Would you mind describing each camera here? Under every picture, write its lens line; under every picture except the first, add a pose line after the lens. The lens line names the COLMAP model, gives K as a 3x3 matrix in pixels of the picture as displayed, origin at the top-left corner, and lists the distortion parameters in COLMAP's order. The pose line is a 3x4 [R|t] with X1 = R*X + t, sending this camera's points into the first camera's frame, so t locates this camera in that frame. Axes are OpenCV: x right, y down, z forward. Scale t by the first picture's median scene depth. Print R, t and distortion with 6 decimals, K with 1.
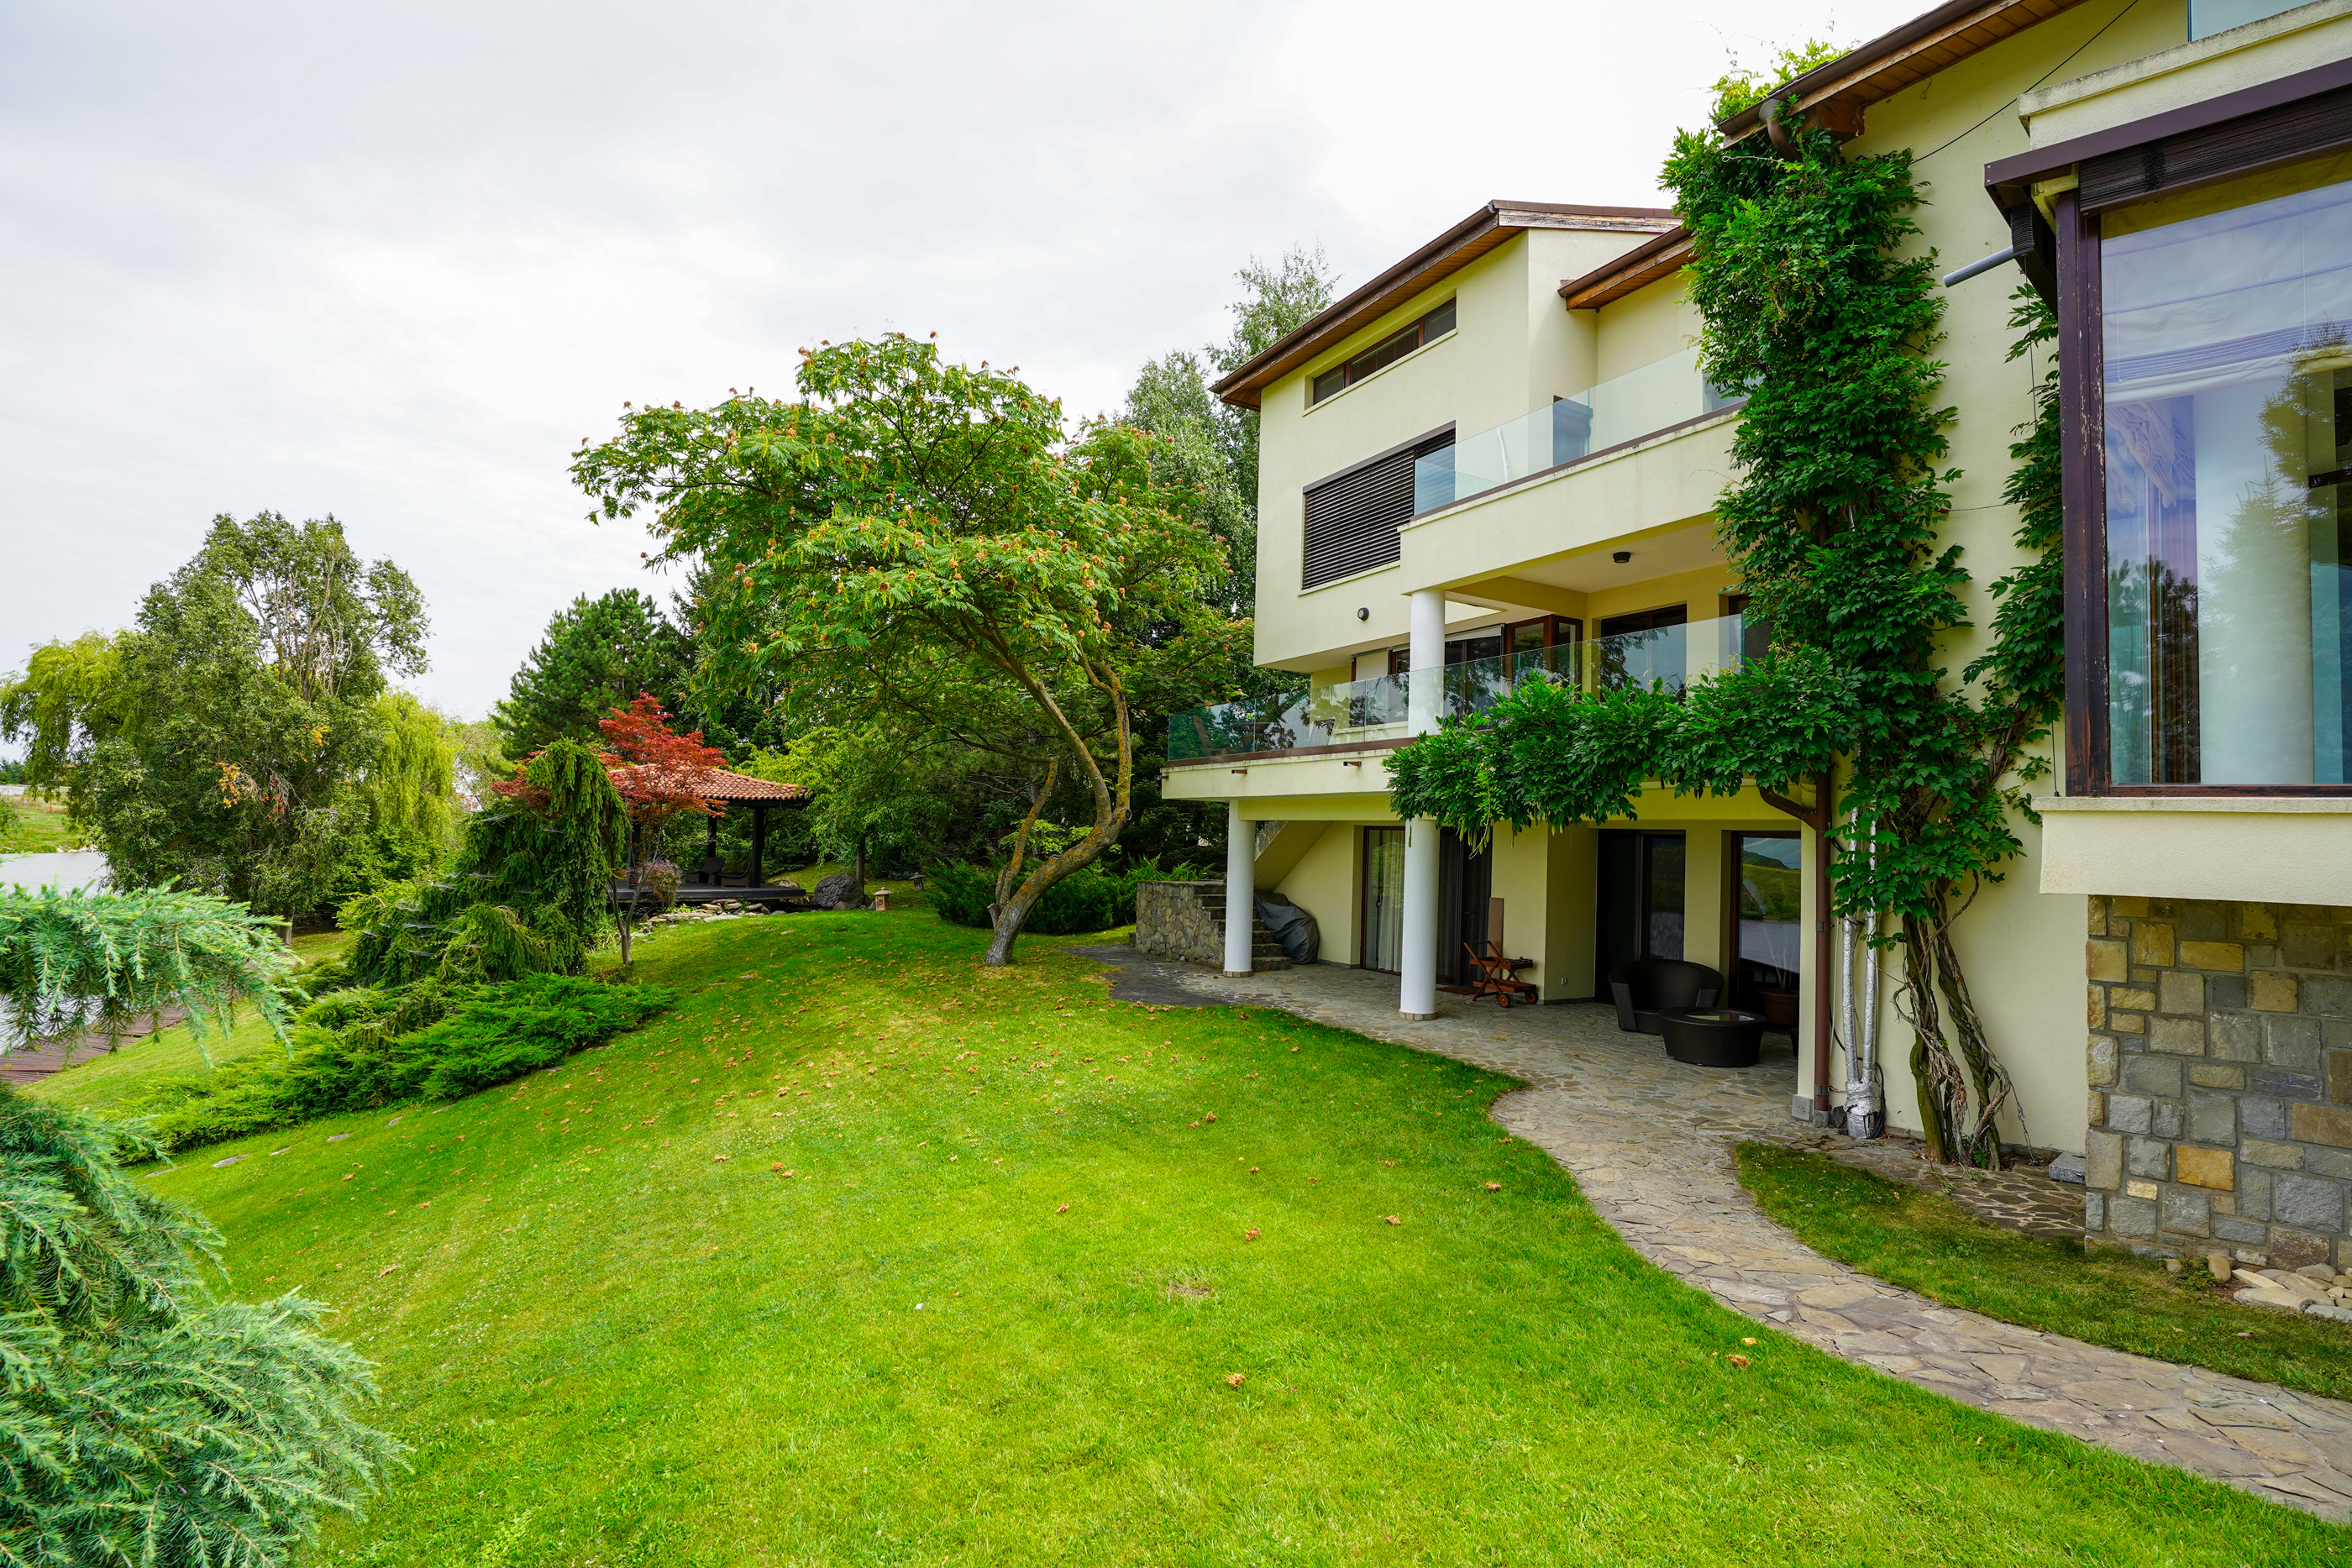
lens RADIAL K [[1073.8, 0, 1167.9], [0, 1073.8, 788.8], [0, 0, 1]] dist [-0.074909, 0.028018]
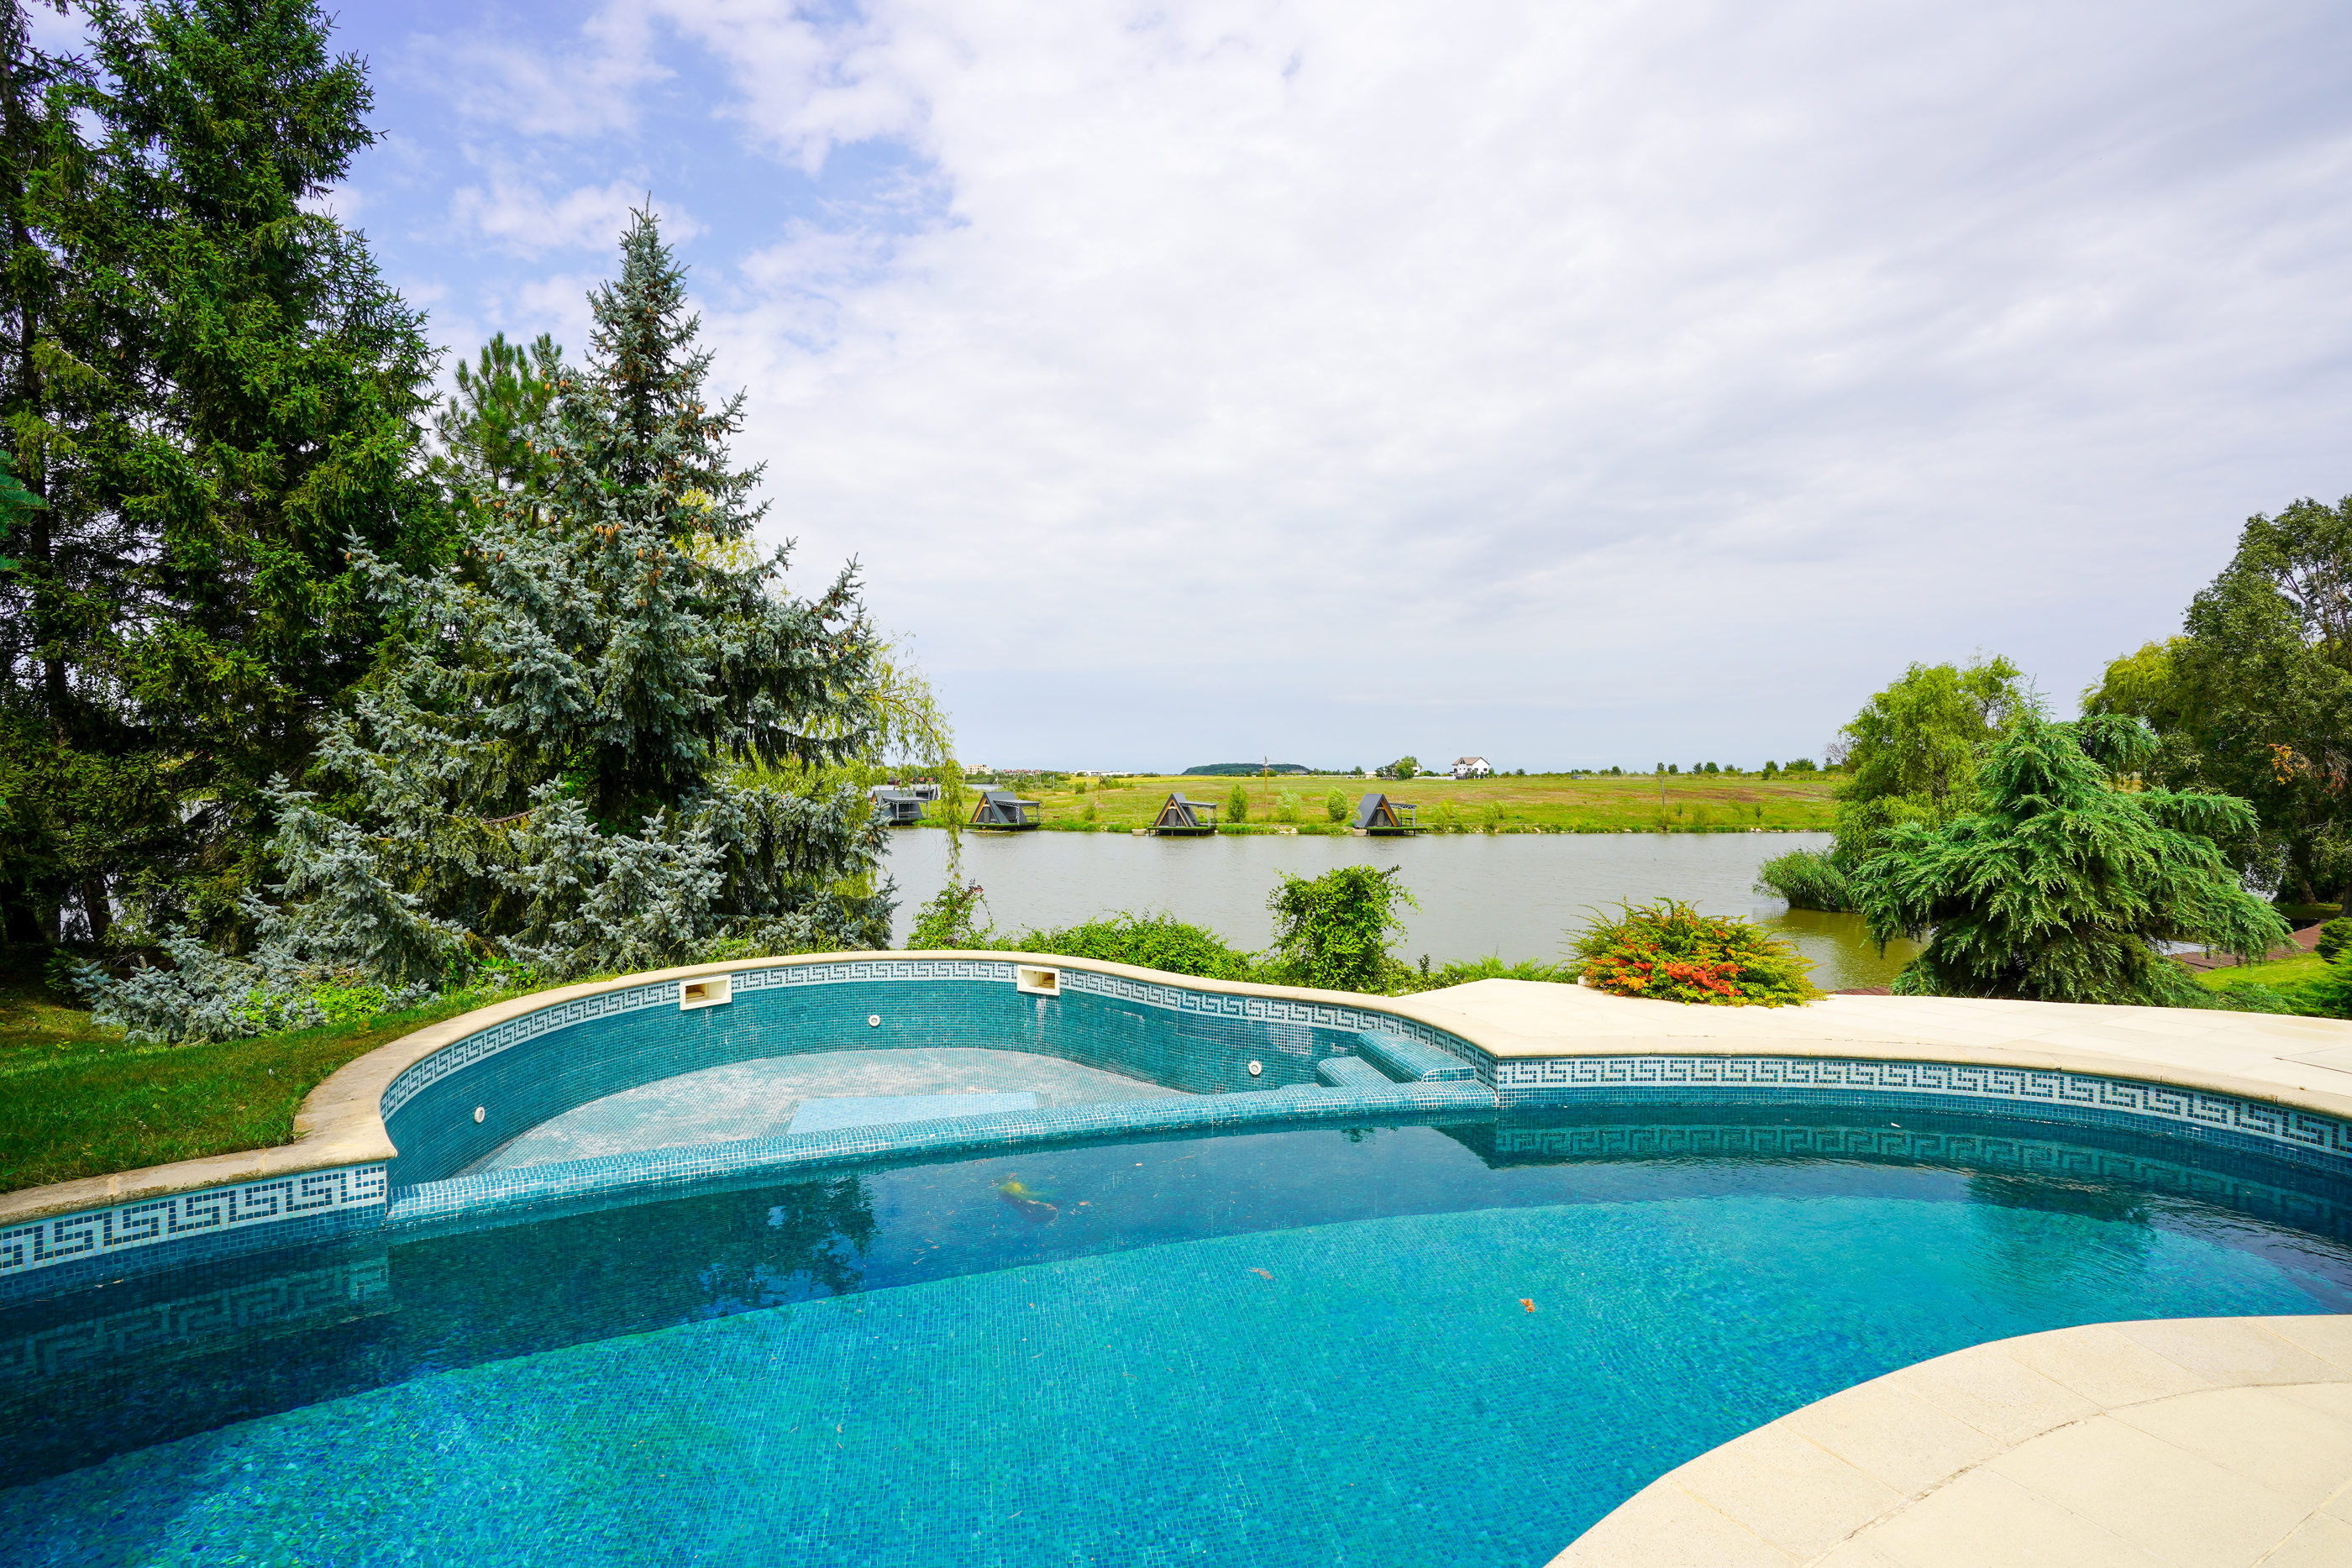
lens RADIAL K [[1073.8, 0, 1167.9], [0, 1073.8, 788.8], [0, 0, 1]] dist [-0.074909, 0.028018]
pose [[-0.003774, -0.029517, -0.999557, 0.177865], [0.046153, 0.998494, -0.029660, 0.000379], [0.998927, -0.046244, -0.002406, -0.184521]]
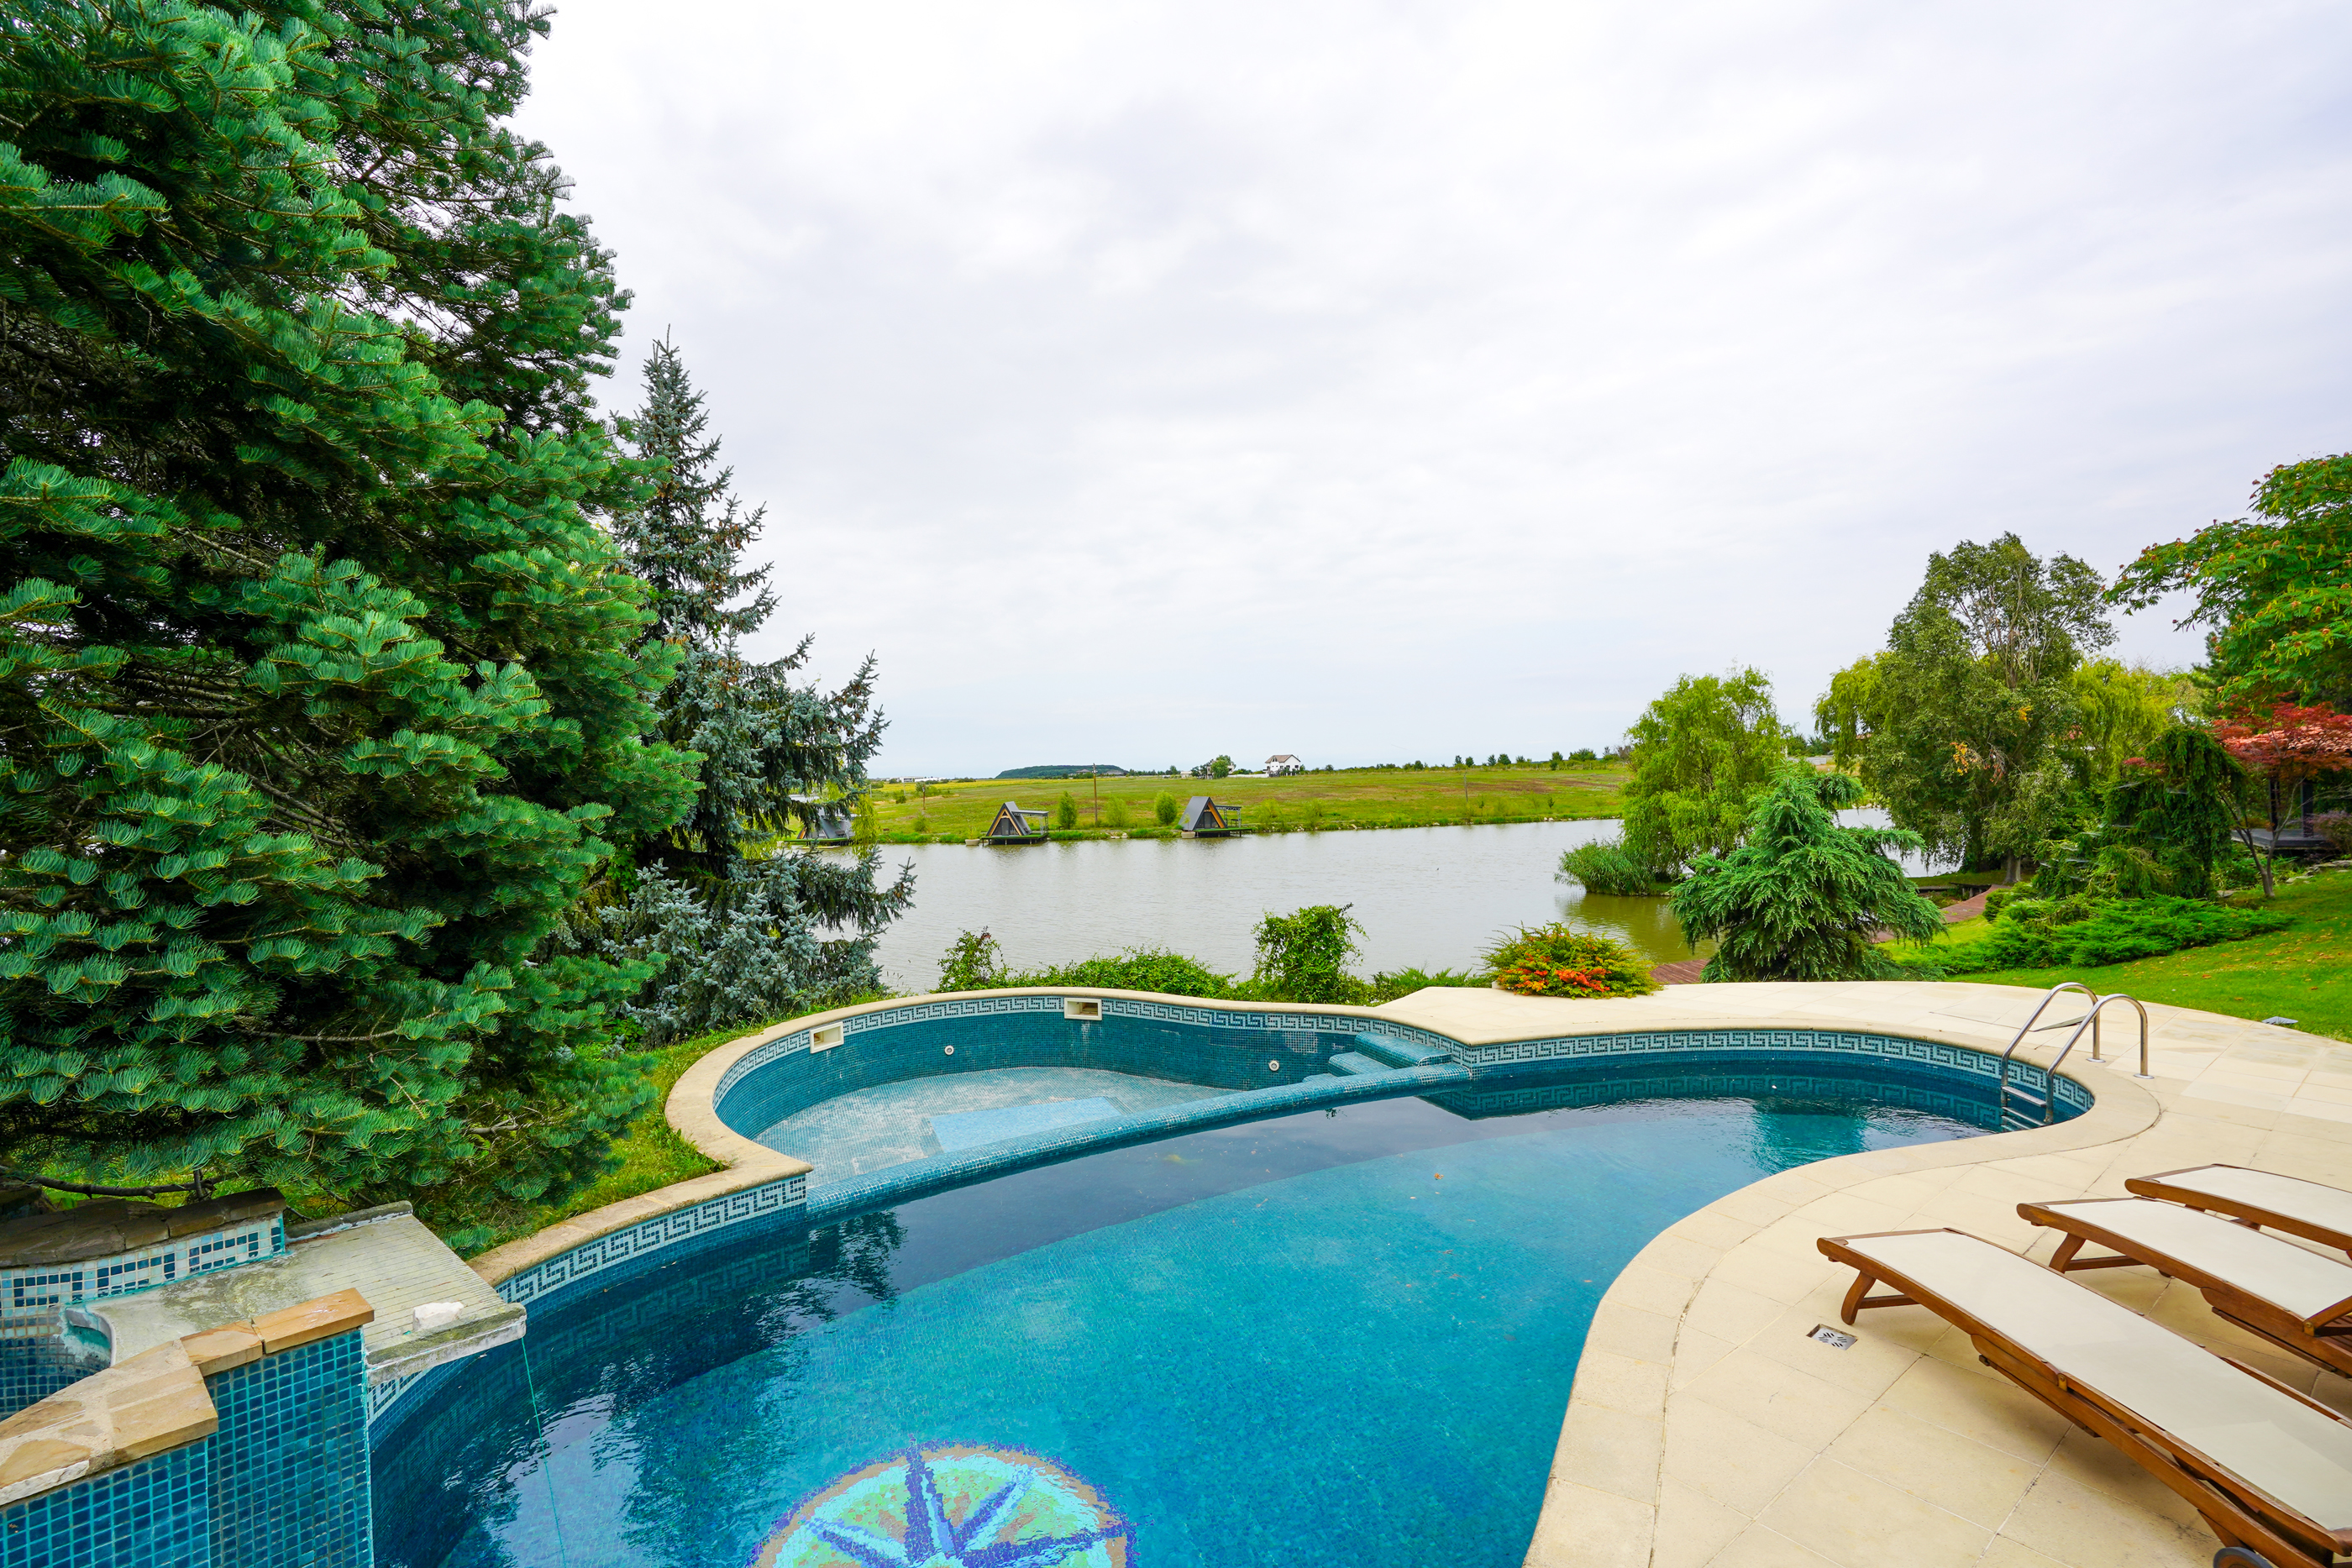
lens RADIAL K [[1078.6, 0, 1157.7], [0, 1078.6, 787.5], [0, 0, 1]] dist [-0.083690, 0.031703]
pose [[0.159218, -0.033385, -0.986679, 0.245859], [0.079518, 0.996615, -0.020889, -0.020959], [0.984036, -0.075133, 0.161334, -0.243469]]
